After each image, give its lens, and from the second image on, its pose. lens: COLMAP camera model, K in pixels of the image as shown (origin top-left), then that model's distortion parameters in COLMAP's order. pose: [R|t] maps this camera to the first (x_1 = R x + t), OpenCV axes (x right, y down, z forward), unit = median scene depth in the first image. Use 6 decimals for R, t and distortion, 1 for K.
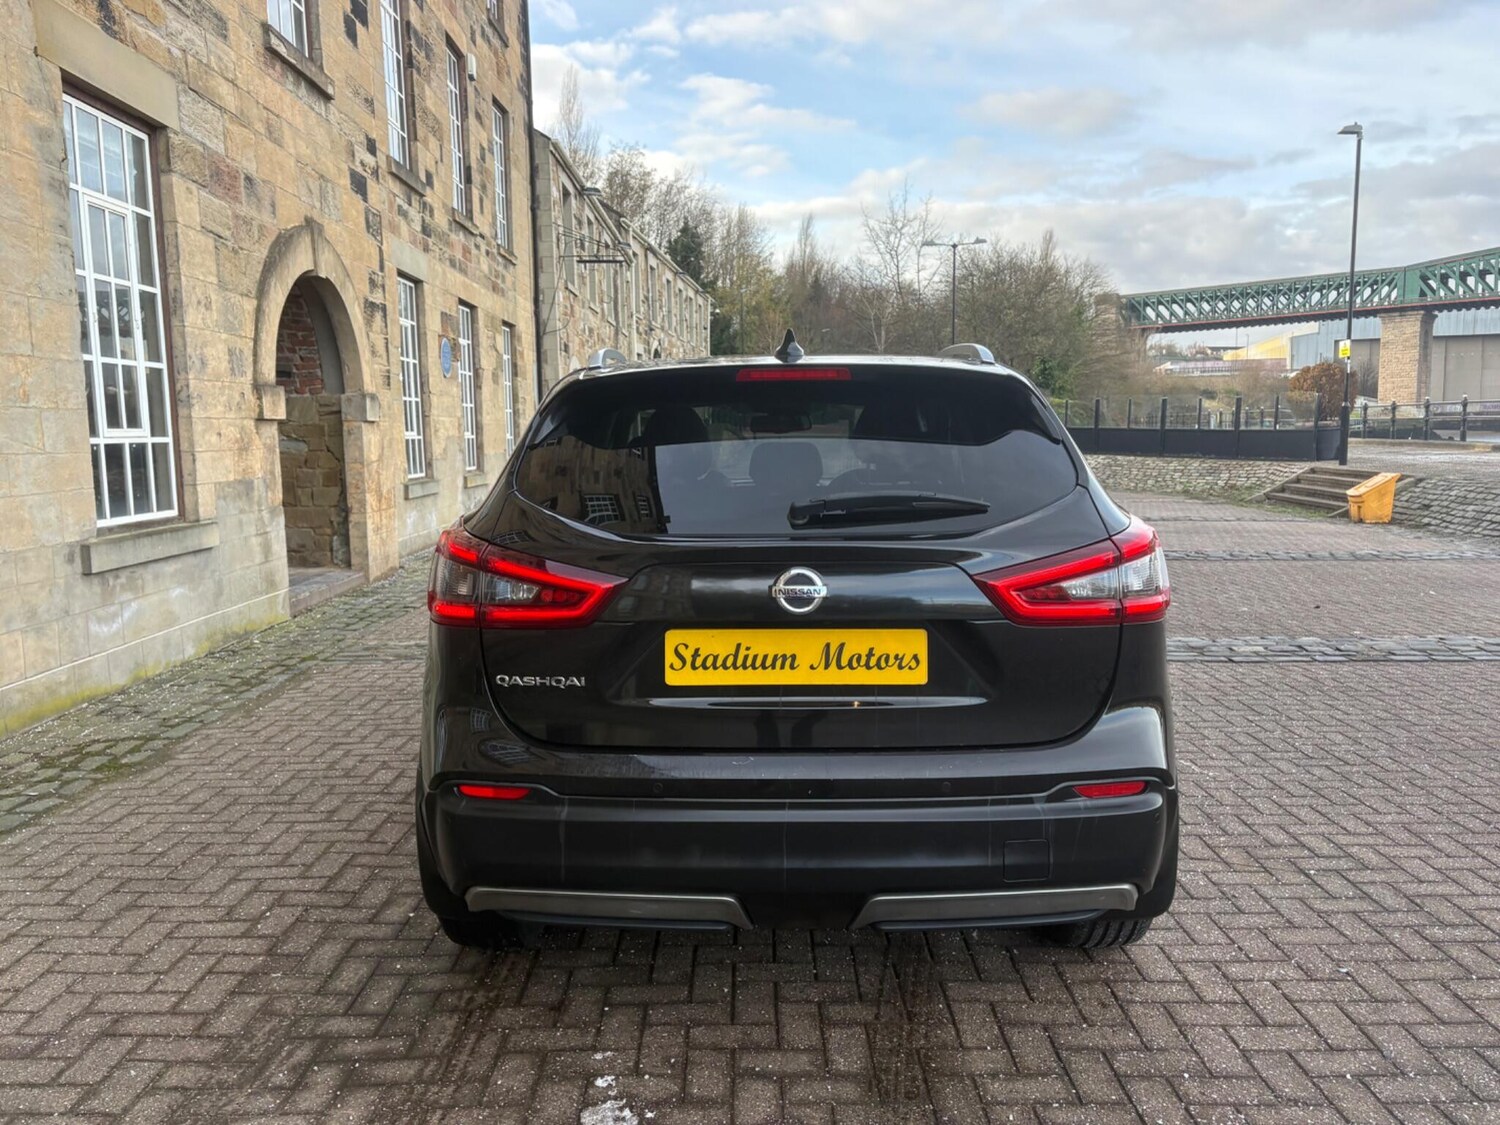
lens RADIAL K [[1141.0, 0, 745.8], [0, 1141.0, 564.1], [0, 0, 1]] dist [0.041383, -0.034012]
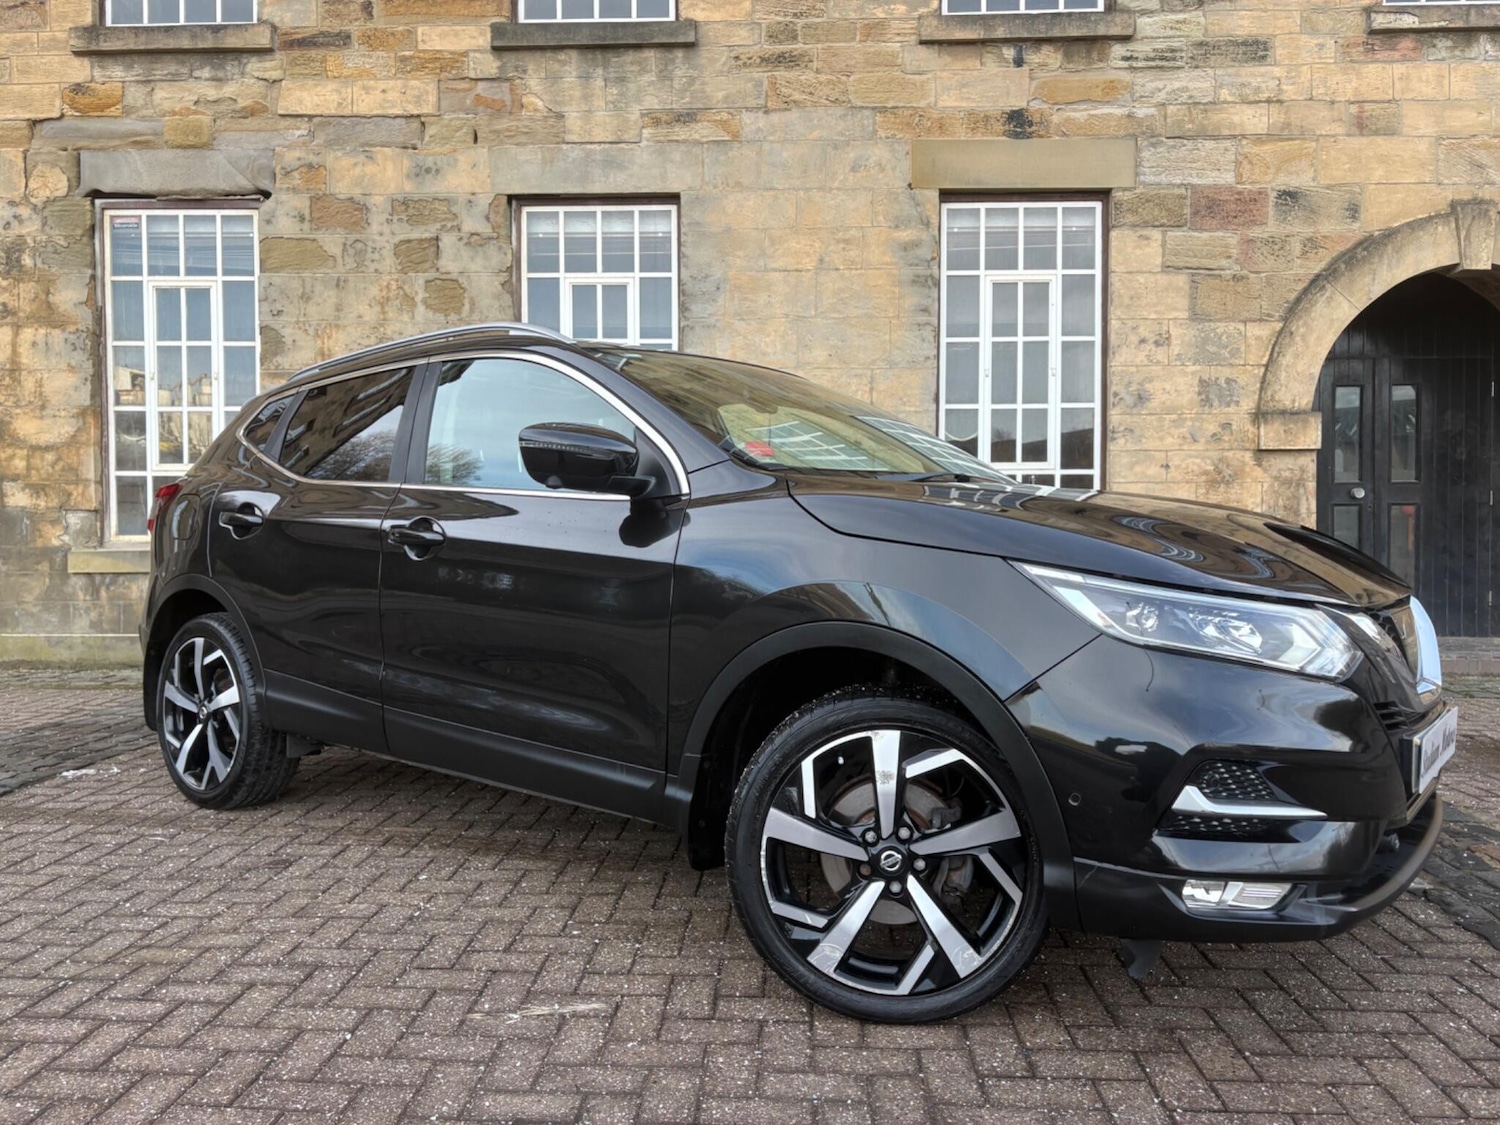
lens RADIAL K [[1141.0, 0, 750.8], [0, 1141.0, 552.3], [0, 0, 1]] dist [0.041383, -0.034012]
pose [[-0.050018, 0.036006, -0.998099, 0.580399], [-0.116118, 0.992363, 0.041618, -0.038062], [0.991975, 0.117979, -0.045455, 0.704072]]
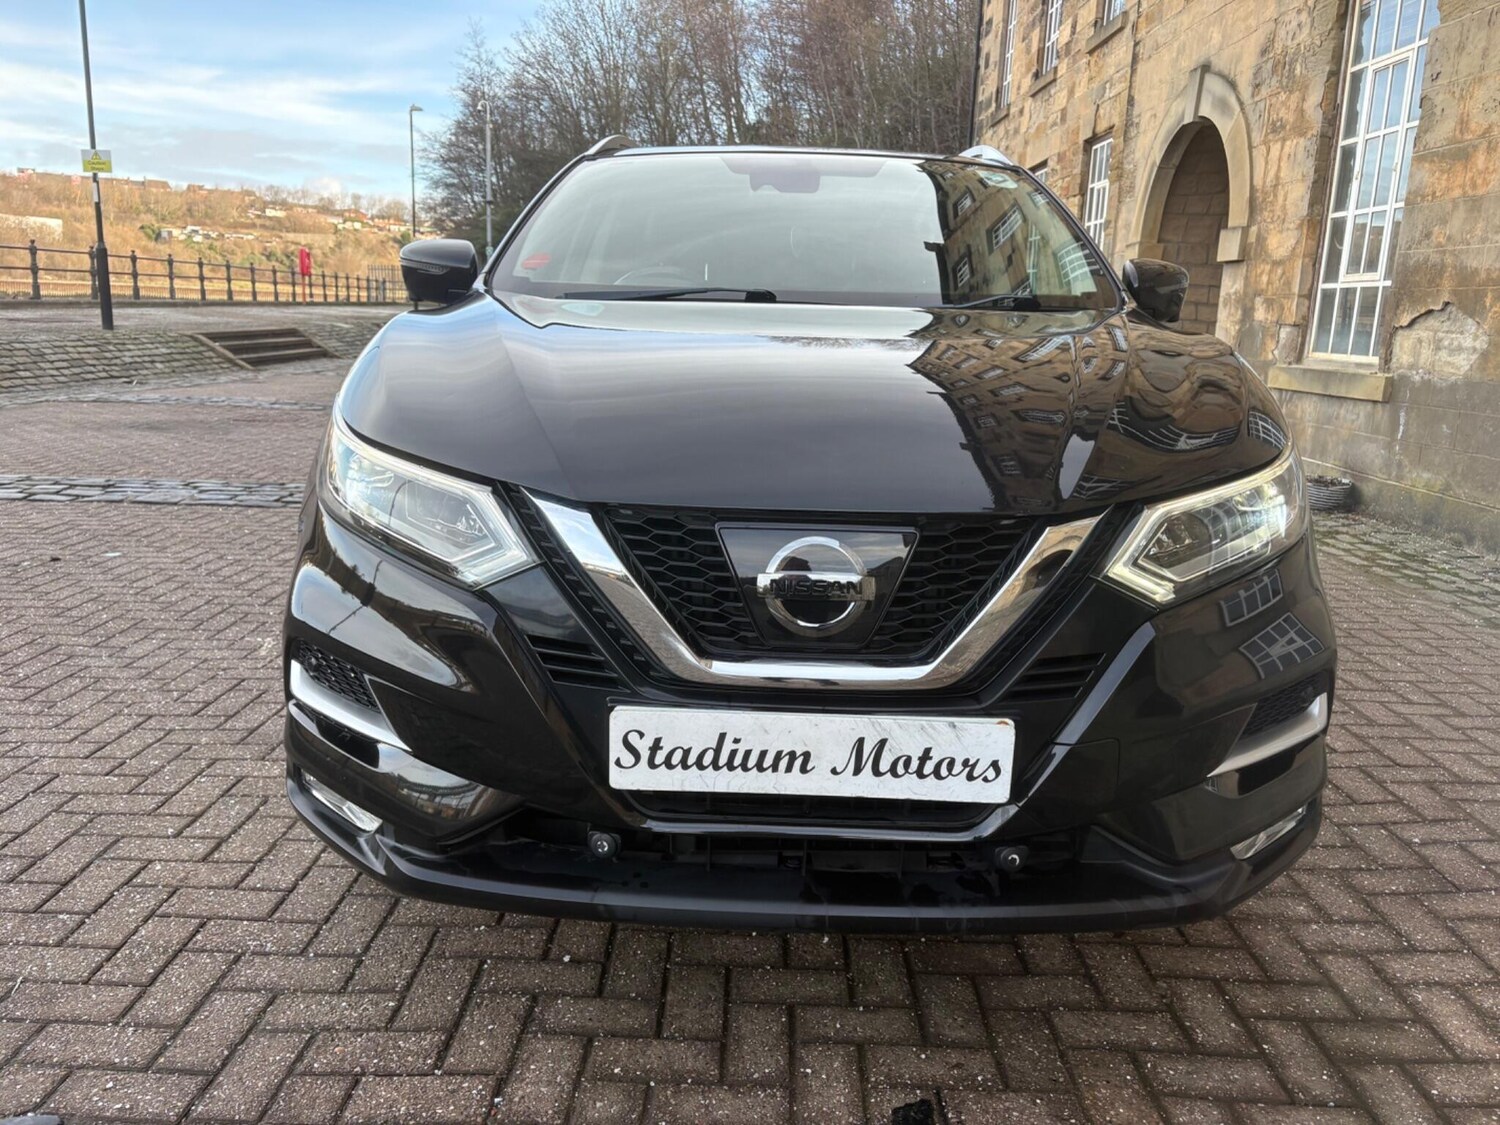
lens RADIAL K [[1141.0, 0, 744.6], [0, 1141.0, 553.2], [0, 0, 1]] dist [0.041383, -0.034012]
pose [[-0.999749, -0.020002, 0.010138, 0.033714], [-0.015685, 0.946840, 0.321322, -0.094613], [-0.016026, 0.321083, -0.946916, 1.120951]]
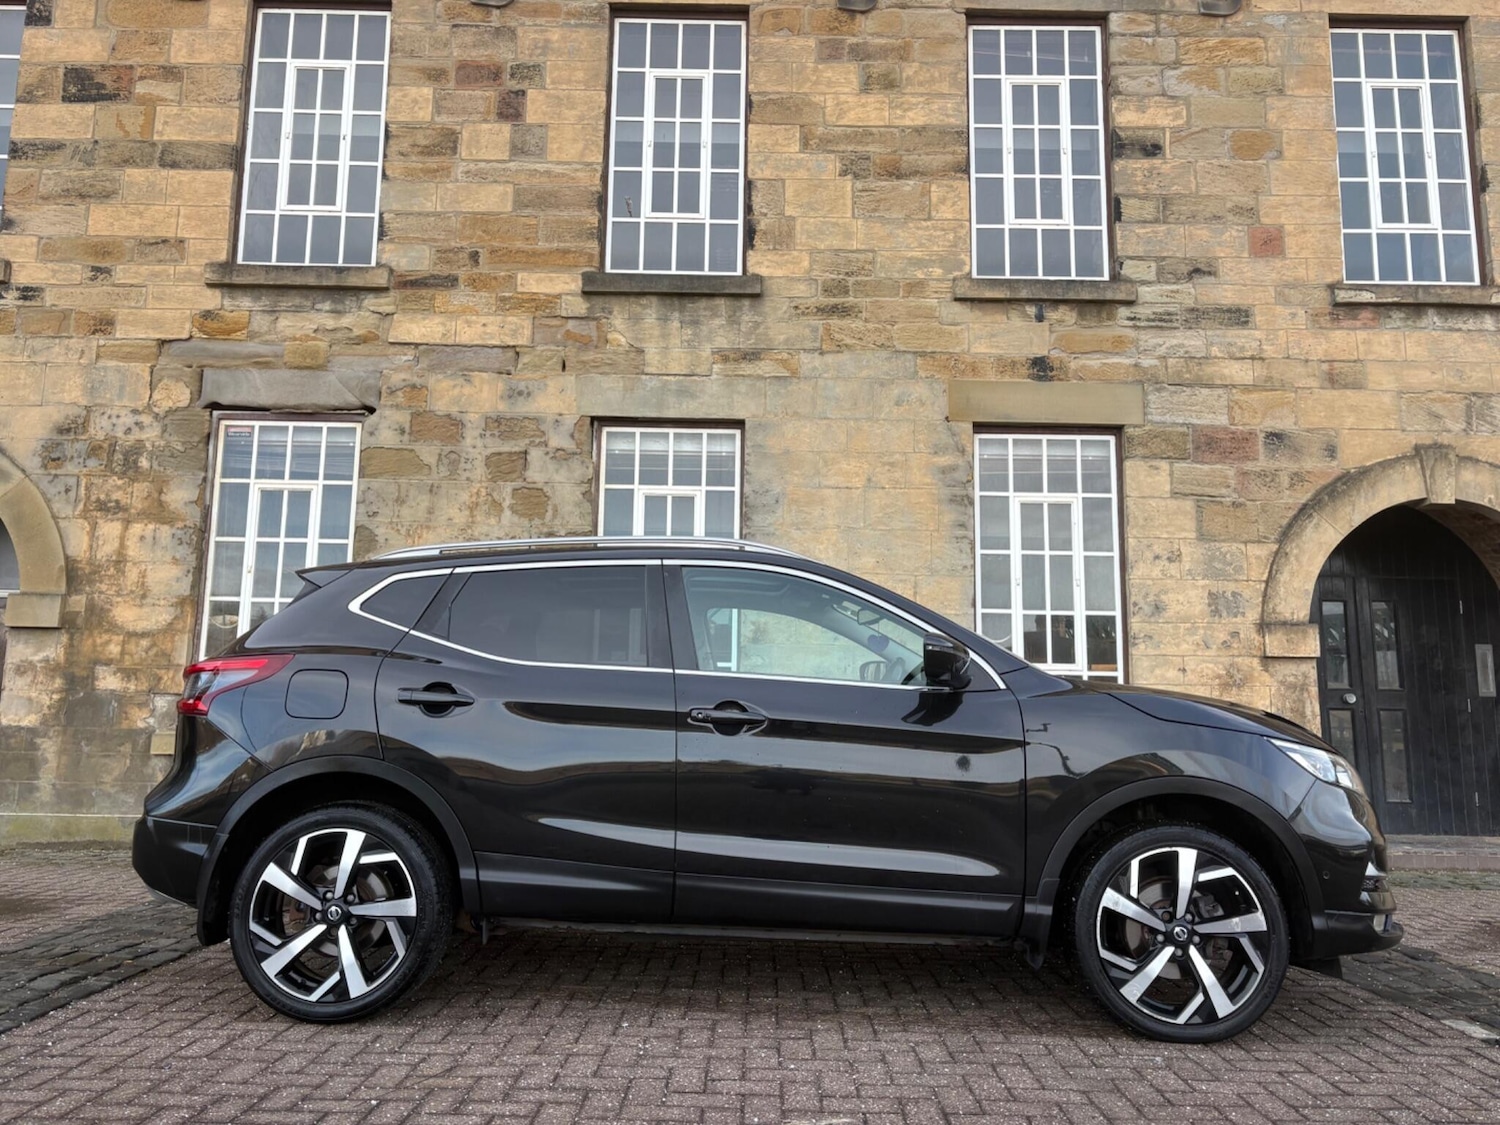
lens RADIAL K [[1141.0, 0, 756.9], [0, 1141.0, 546.7], [0, 0, 1]] dist [0.041383, -0.034012]
pose [[-0.005690, -0.139647, -0.990185, 0.673398], [-0.132736, 0.981544, -0.137666, -0.022703], [0.991135, 0.130650, -0.024121, 0.612232]]
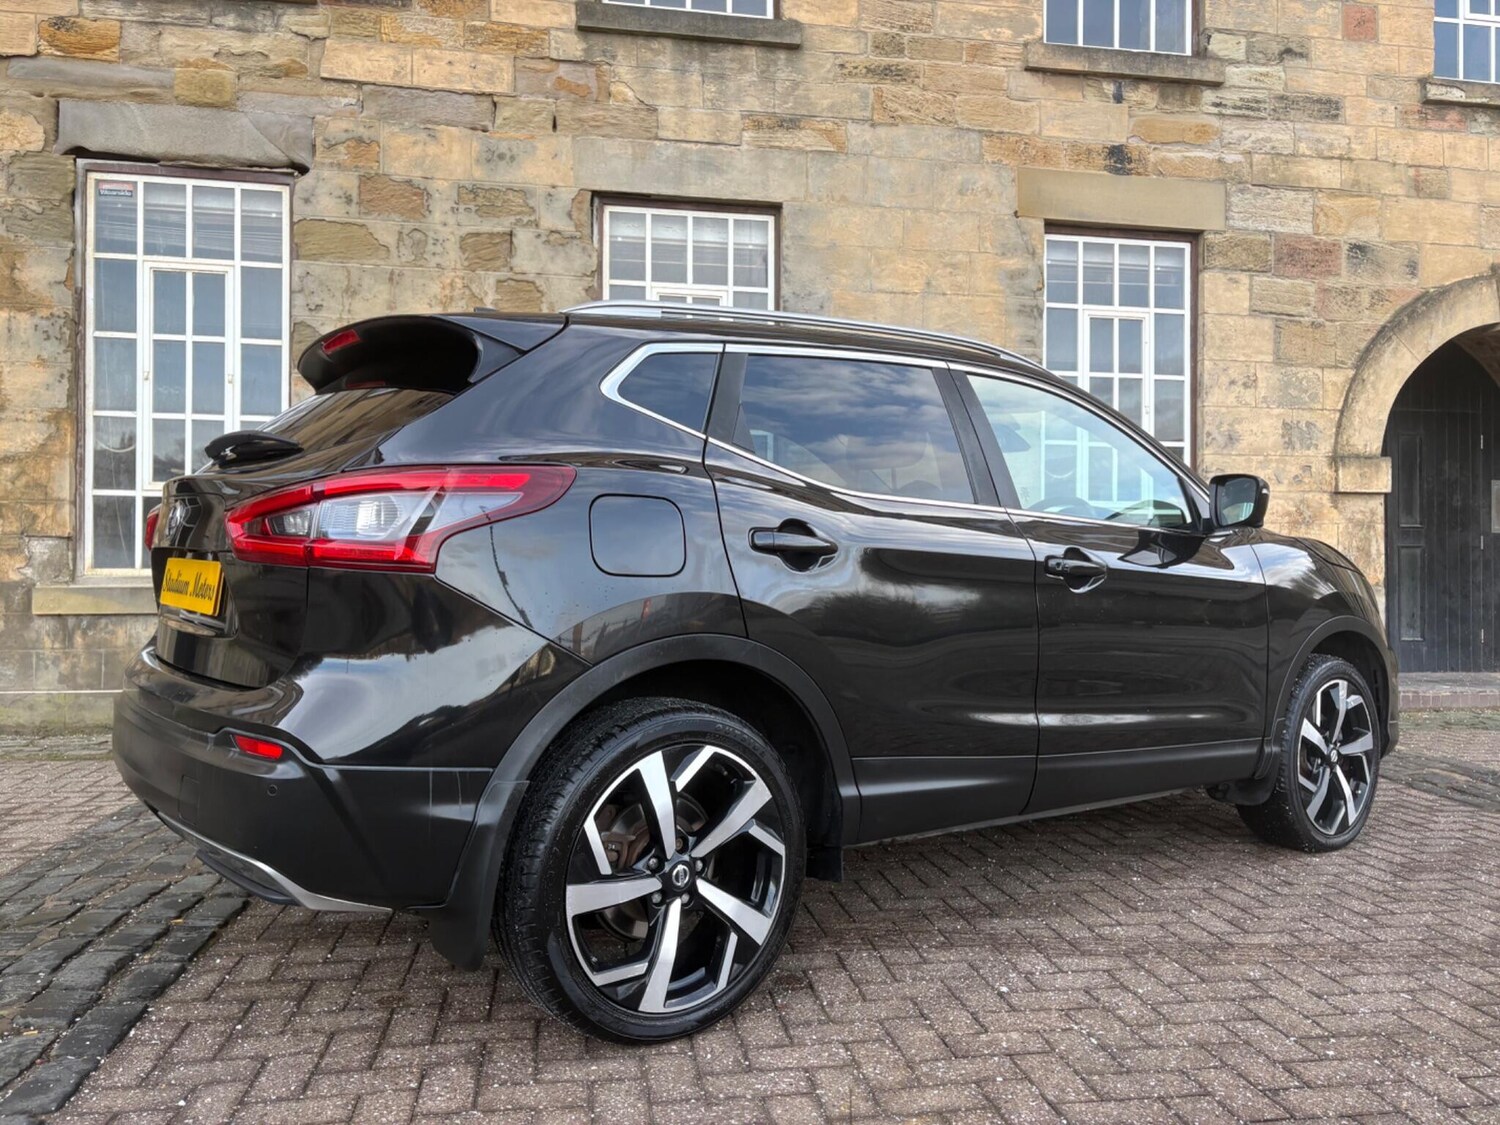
lens RADIAL K [[1141.0, 0, 765.1], [0, 1141.0, 557.9], [0, 0, 1]] dist [0.041383, -0.034012]
pose [[0.167161, 0.004382, -0.985920, 0.484215], [-0.124074, 0.992134, -0.016627, 0.003221], [0.978091, 0.125107, 0.166390, 0.417355]]
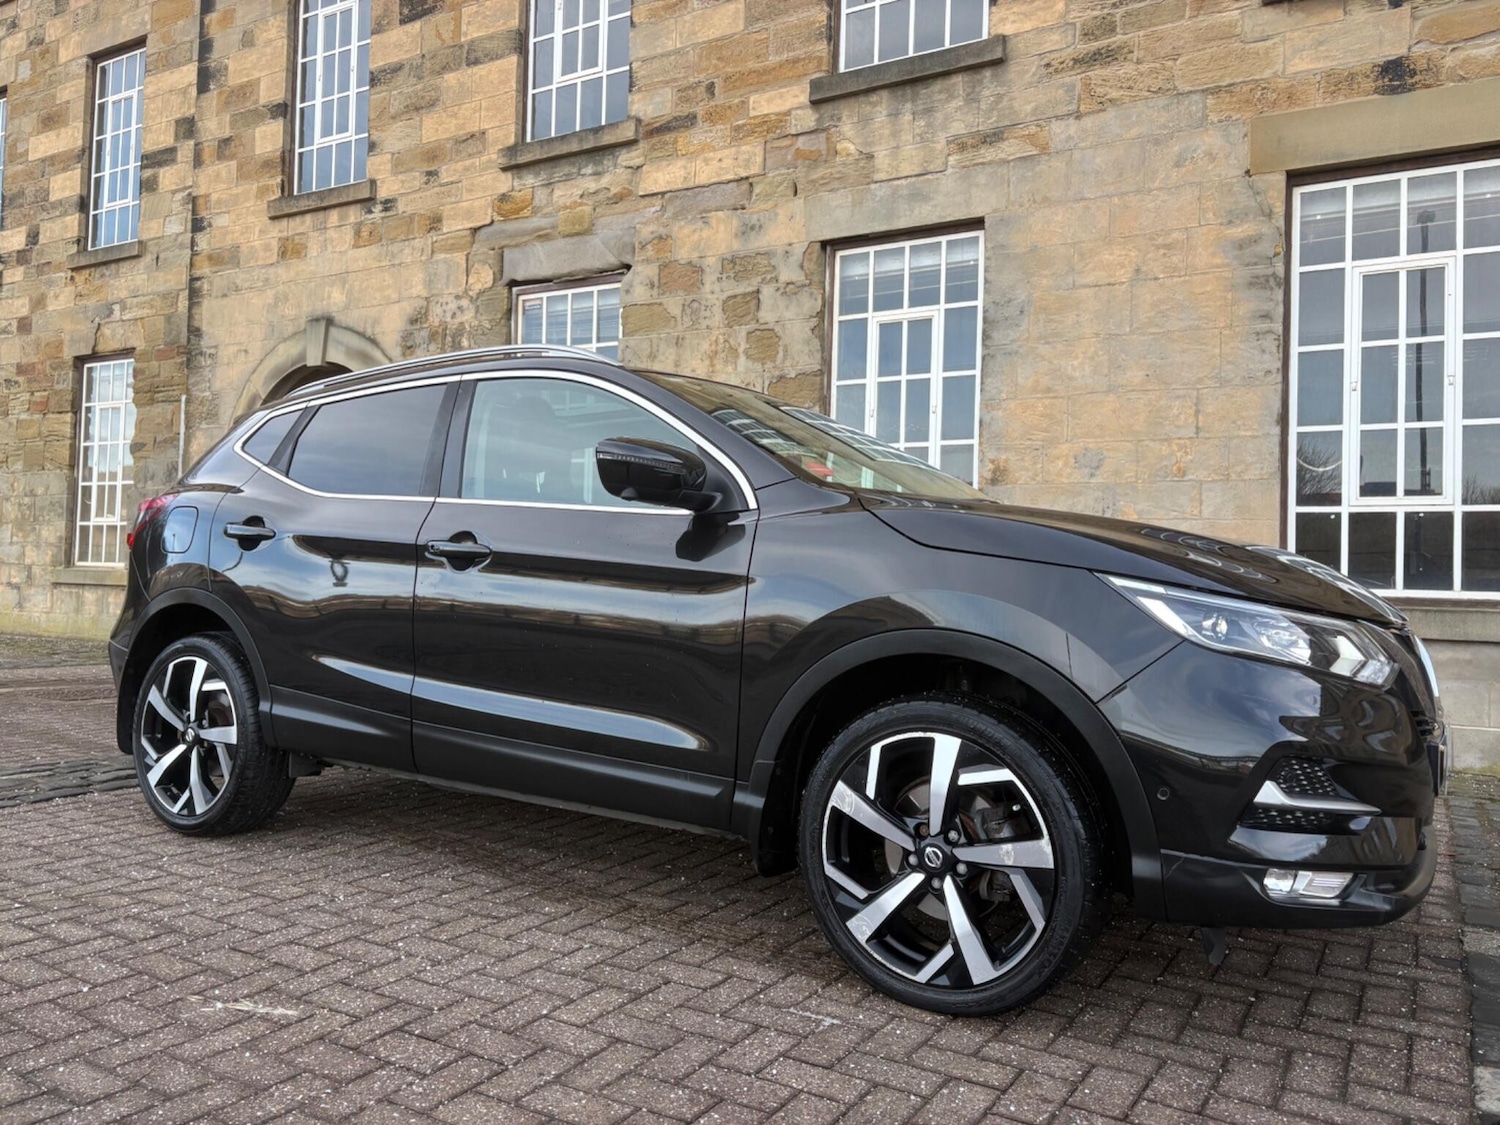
lens RADIAL K [[1141.0, 0, 750.5], [0, 1141.0, 544.7], [0, 0, 1]] dist [0.041383, -0.034012]
pose [[-0.519365, -0.024494, -0.854201, 0.469993], [-0.117610, 0.992126, 0.043059, -0.051060], [0.846421, 0.122826, -0.518156, 0.928563]]
